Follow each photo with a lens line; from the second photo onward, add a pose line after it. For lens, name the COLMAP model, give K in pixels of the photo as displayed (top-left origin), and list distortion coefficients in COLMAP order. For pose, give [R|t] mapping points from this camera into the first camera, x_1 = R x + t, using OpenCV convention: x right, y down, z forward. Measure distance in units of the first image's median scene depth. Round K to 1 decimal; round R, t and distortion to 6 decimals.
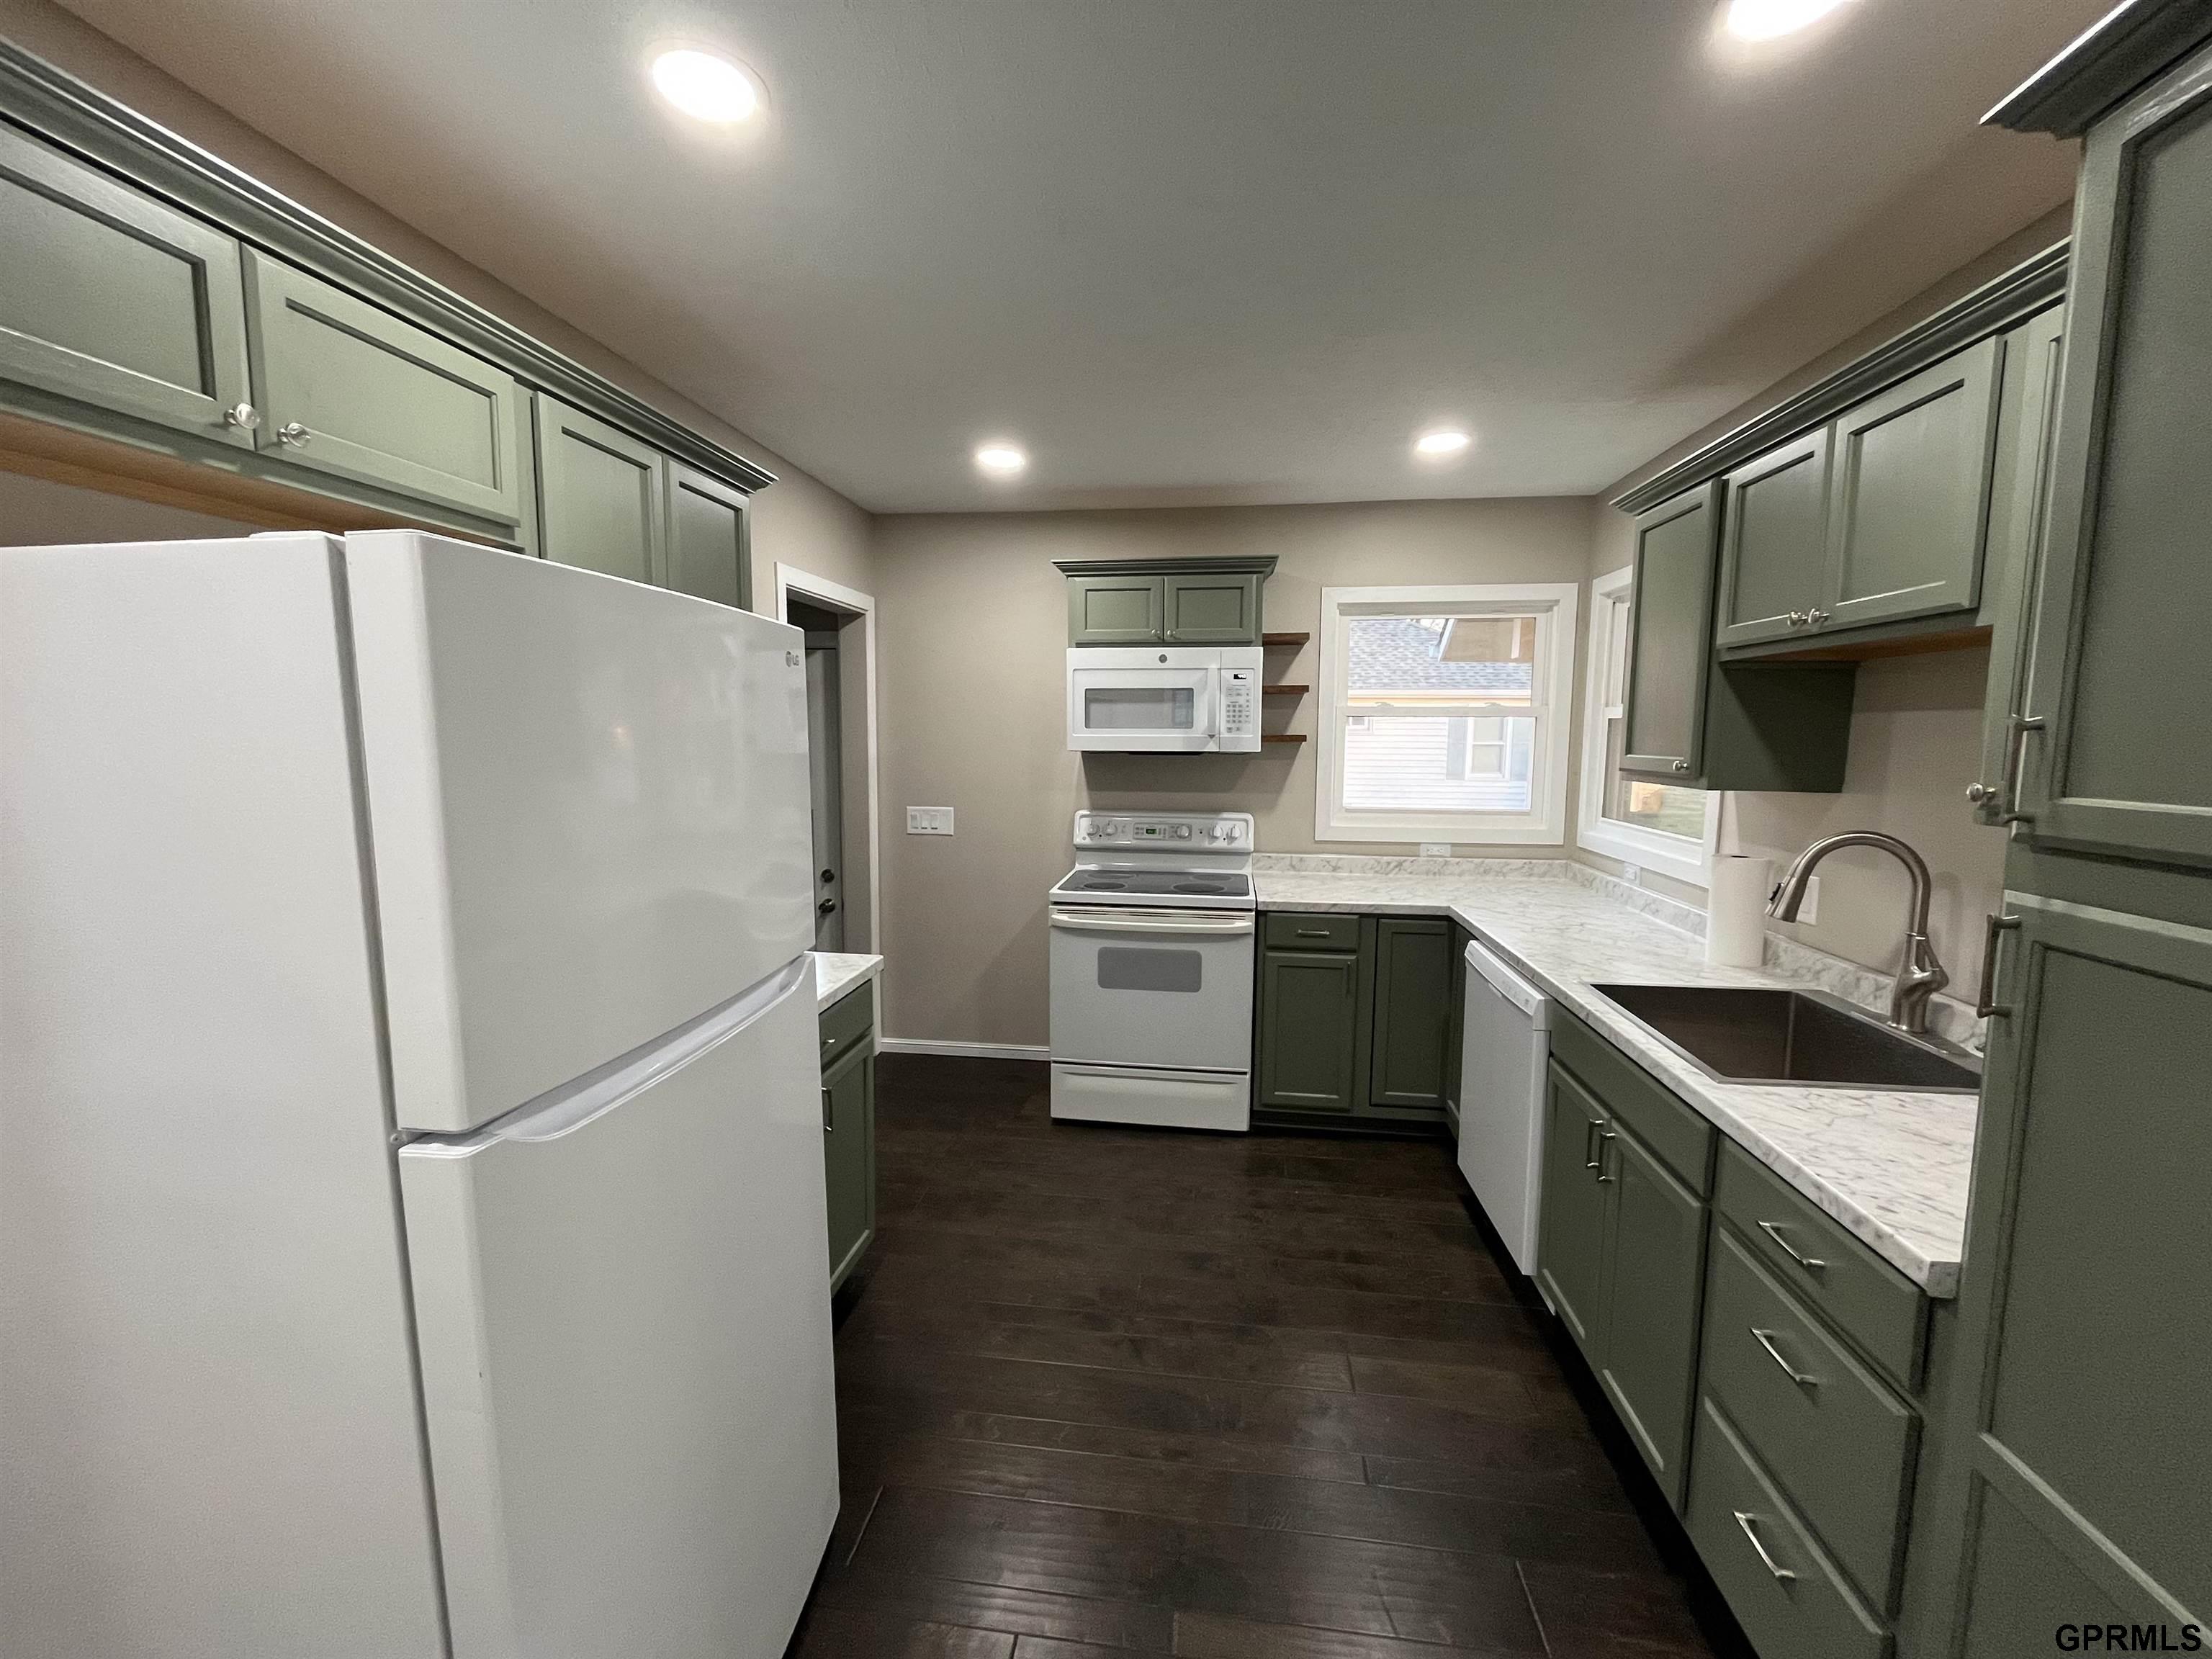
lens RADIAL K [[889.4, 0, 1106.4], [0, 889.4, 828.4], [0, 0, 1]] dist [-0.003239, -0.000994]
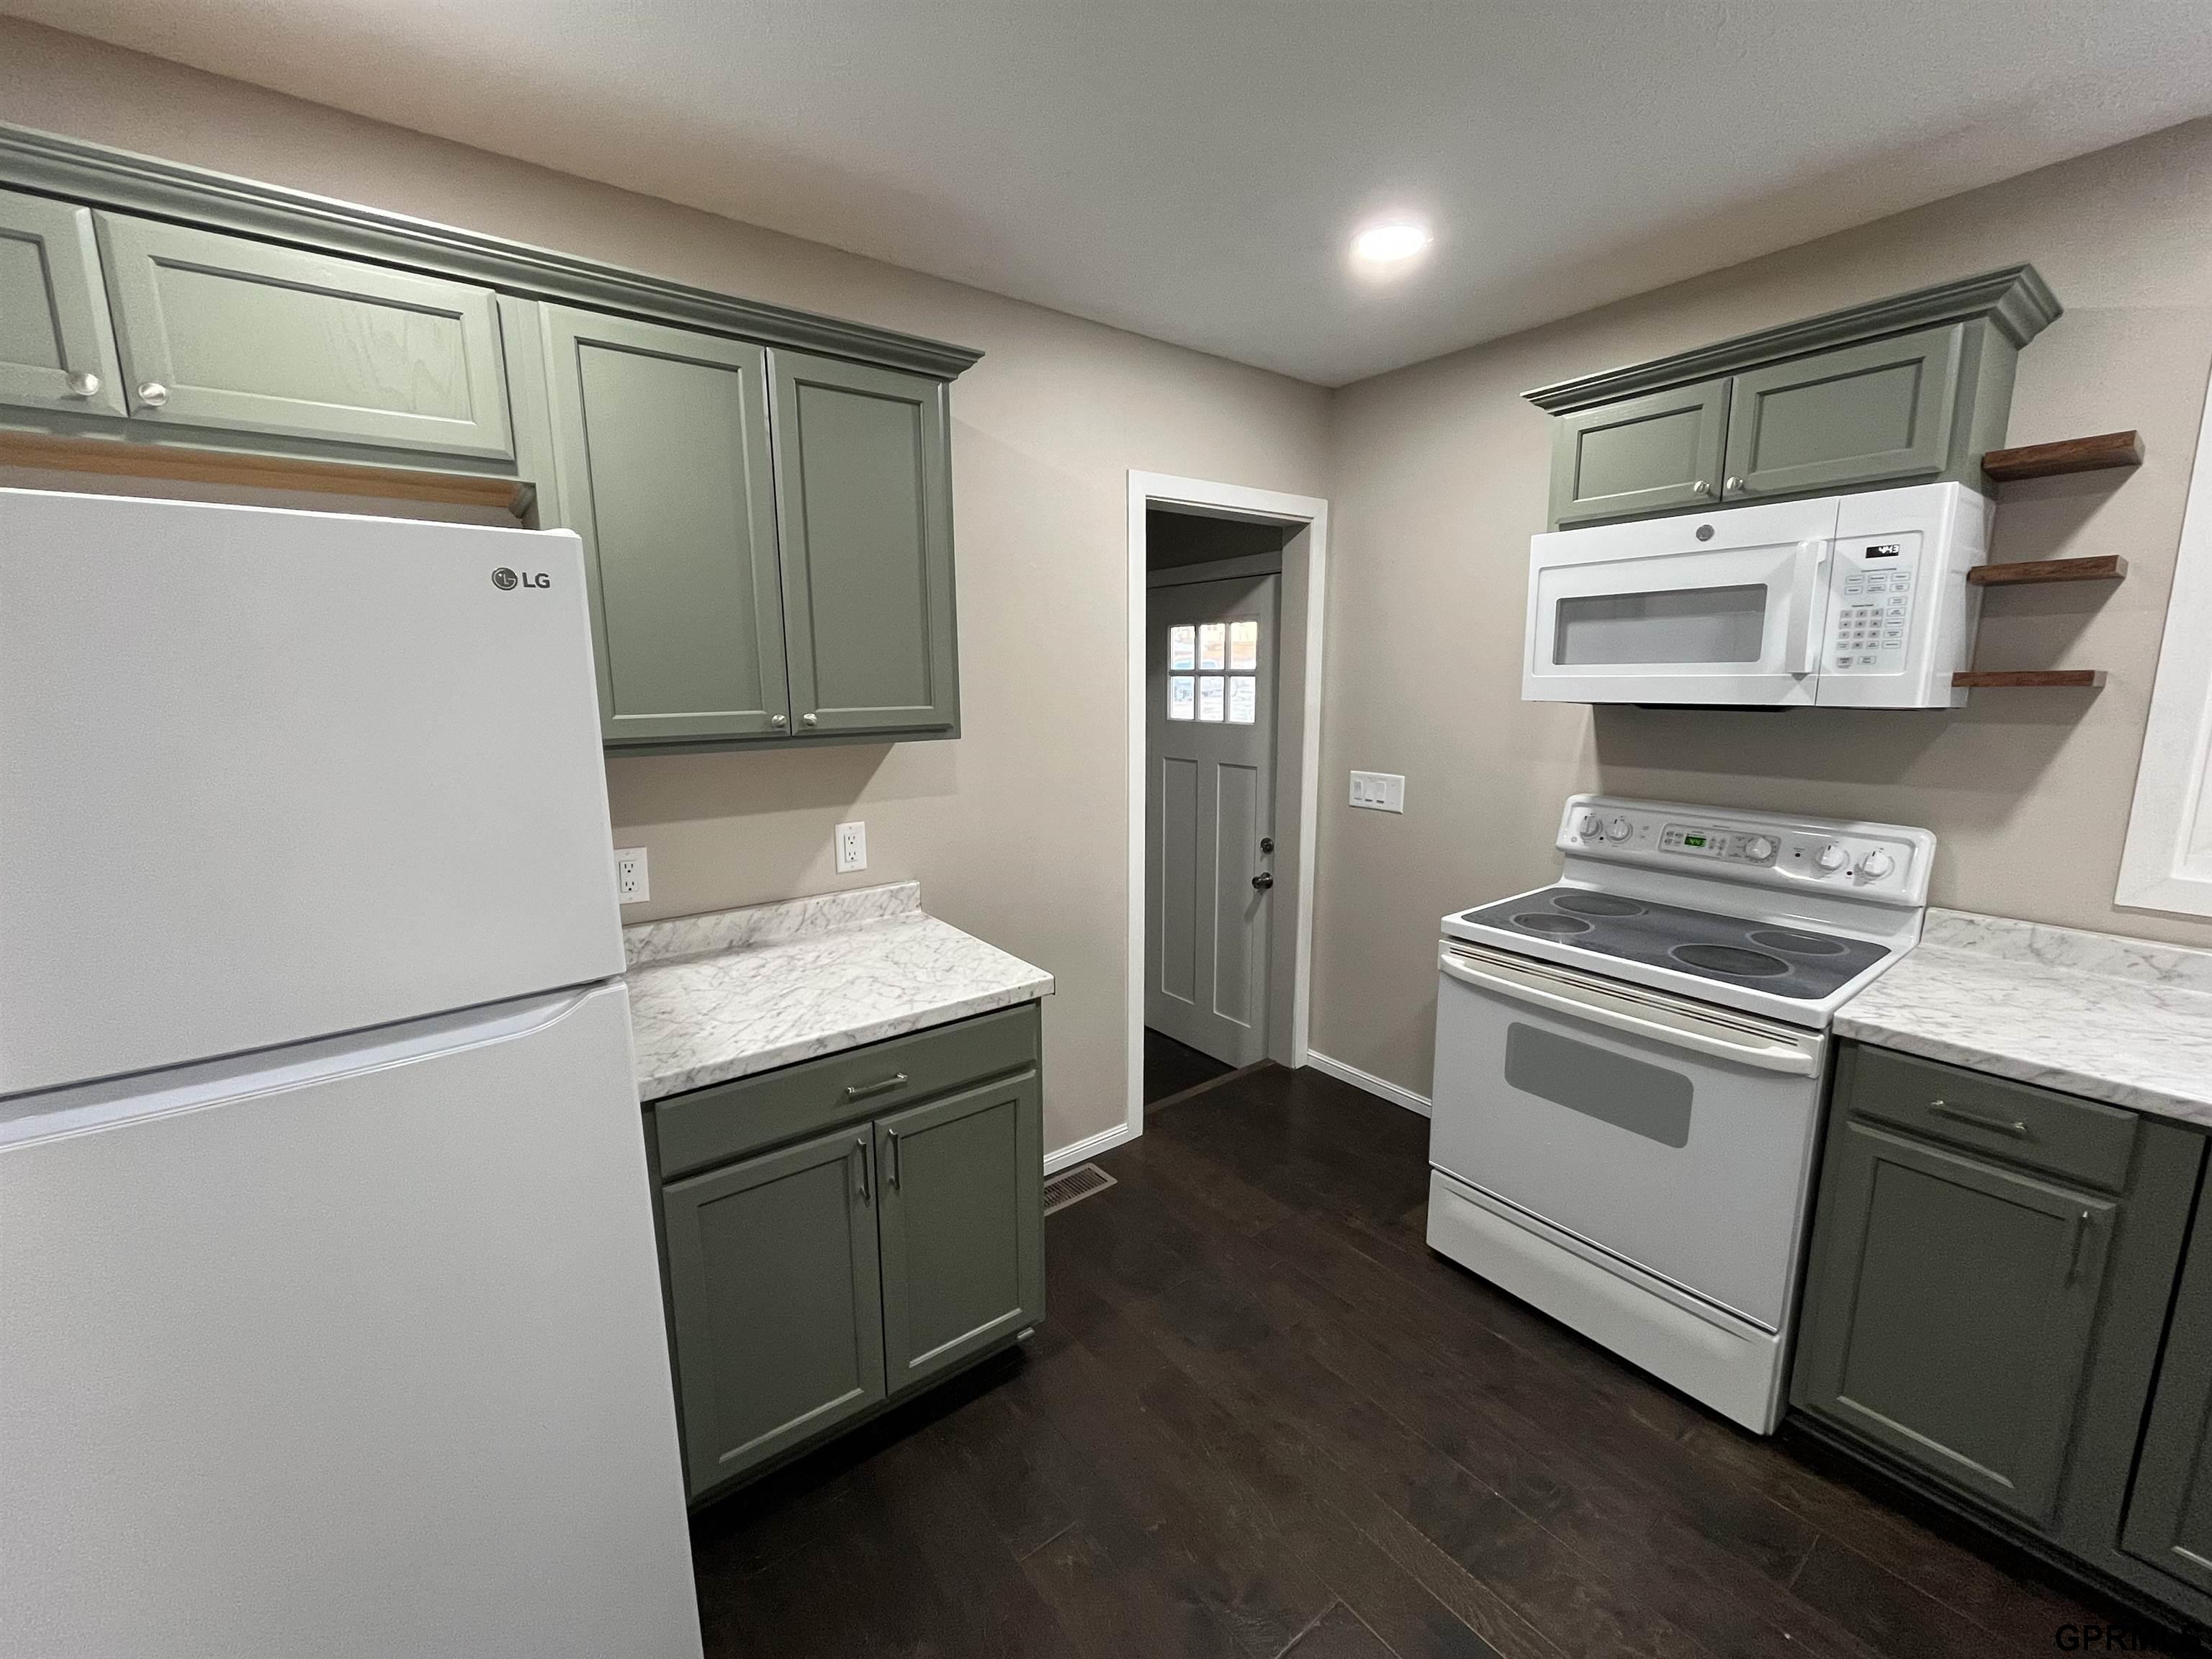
lens RADIAL K [[889.4, 0, 1103.3], [0, 889.4, 827.9], [0, 0, 1]] dist [-0.003239, -0.000994]
pose [[0.700419, 0.110124, -0.705184, 0.213680], [-0.064333, 0.993744, 0.091289, -0.038174], [0.710826, -0.018574, 0.703122, 0.361003]]
